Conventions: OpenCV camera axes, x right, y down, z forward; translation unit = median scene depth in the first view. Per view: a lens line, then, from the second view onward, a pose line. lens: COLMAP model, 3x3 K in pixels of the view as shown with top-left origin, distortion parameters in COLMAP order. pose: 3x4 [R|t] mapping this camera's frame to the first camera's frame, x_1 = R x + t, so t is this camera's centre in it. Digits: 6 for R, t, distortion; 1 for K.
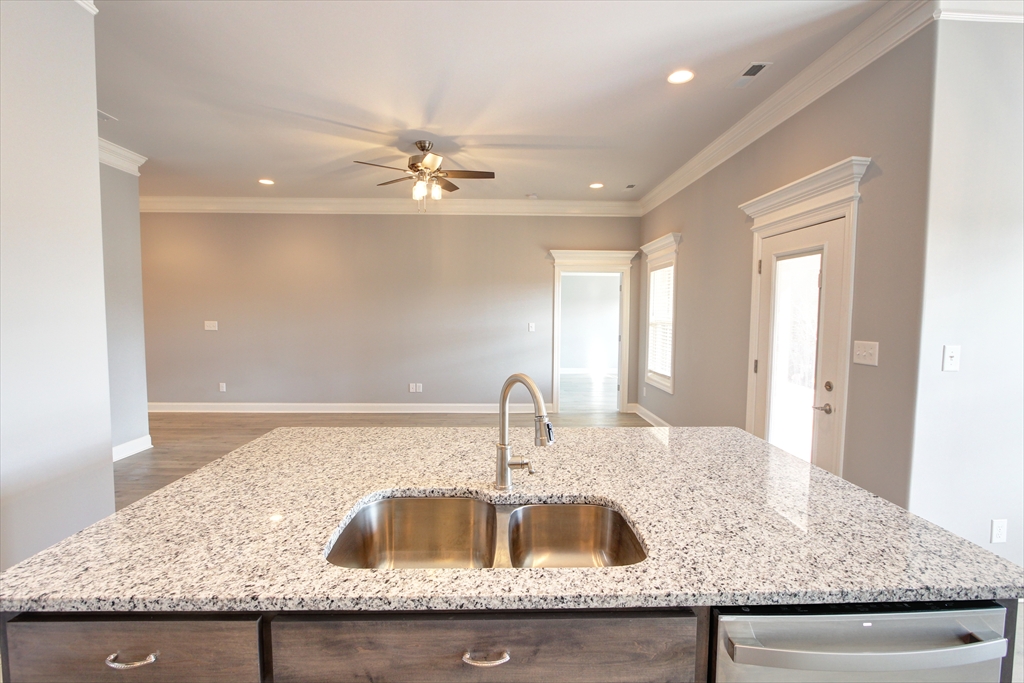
lens RADIAL K [[478.1, 0, 509.0], [0, 478.1, 339.0], [0, 0, 1]] dist [-0.013588, 0.001337]
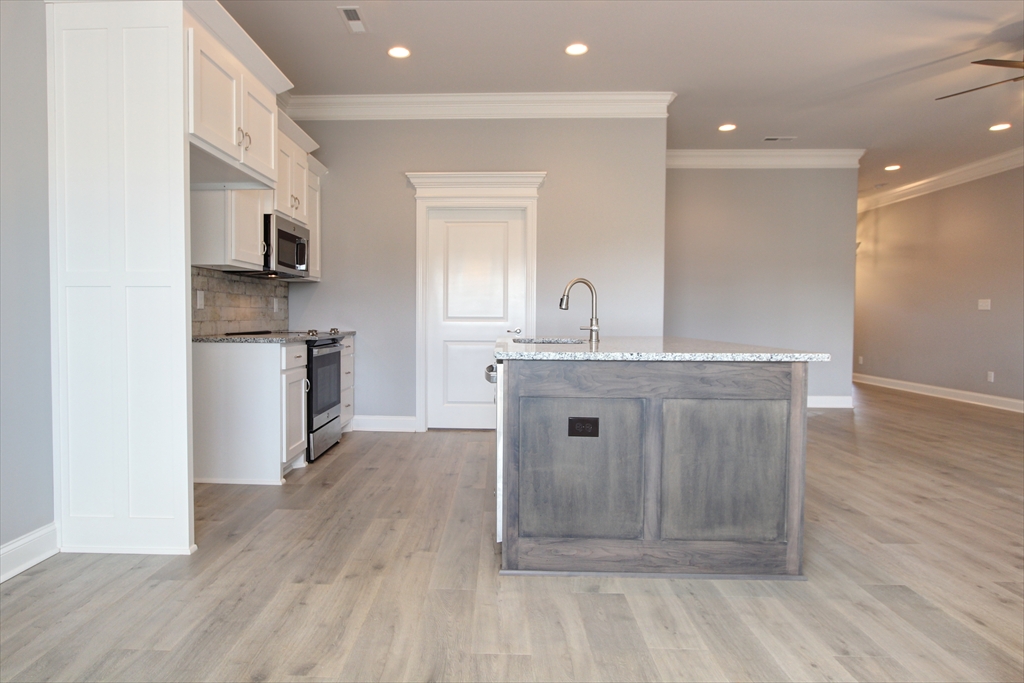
lens RADIAL K [[610.2, 0, 481.3], [0, 610.2, 316.8], [0, 0, 1]] dist [0.000012, -0.000404]
pose [[-0.057575, -0.009651, -0.998295, 0.980388], [-0.059669, 0.998199, -0.006208, 0.101940], [0.996556, 0.059210, -0.058047, 0.280156]]
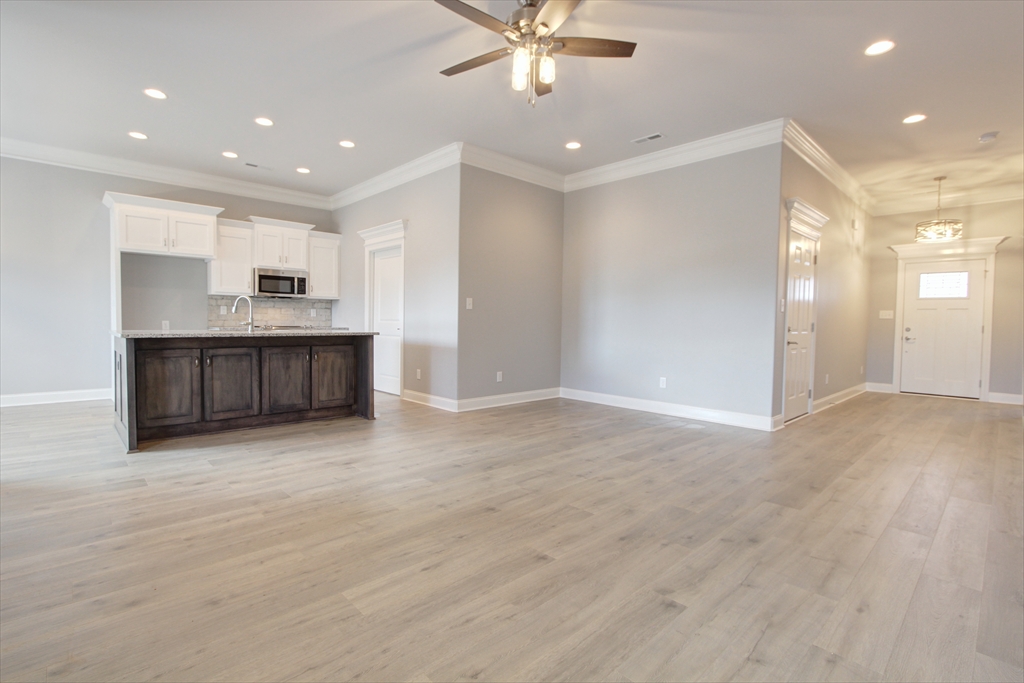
lens RADIAL K [[478.1, 0, 509.0], [0, 478.1, 339.0], [0, 0, 1]] dist [-0.013588, 0.001337]
pose [[-0.741451, 0.006315, -0.670978, 0.352661], [-0.056777, 0.995779, 0.072112, 0.009392], [0.668601, 0.091563, -0.737963, 1.848143]]
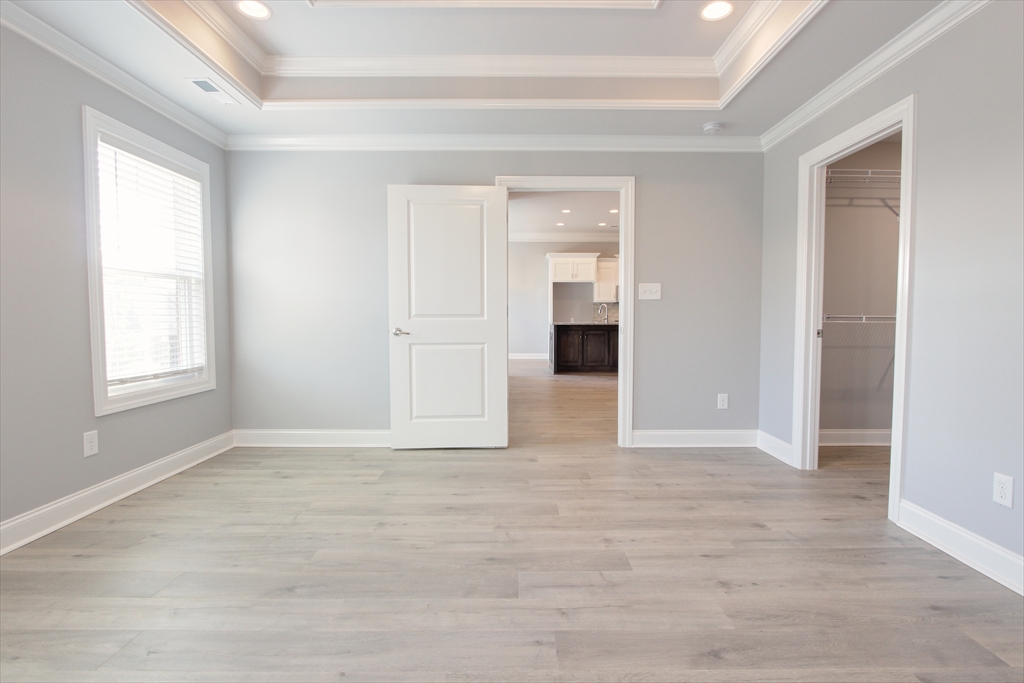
lens RADIAL K [[520.3, 0, 515.0], [0, 520.3, 334.7], [0, 0, 1]] dist [-0.001971, 0.001004]
pose [[-0.999686, -0.007097, 0.024034, 0.410709], [-0.004968, 0.996149, 0.087531, -0.048999], [-0.024563, 0.087384, -0.995872, 3.115373]]
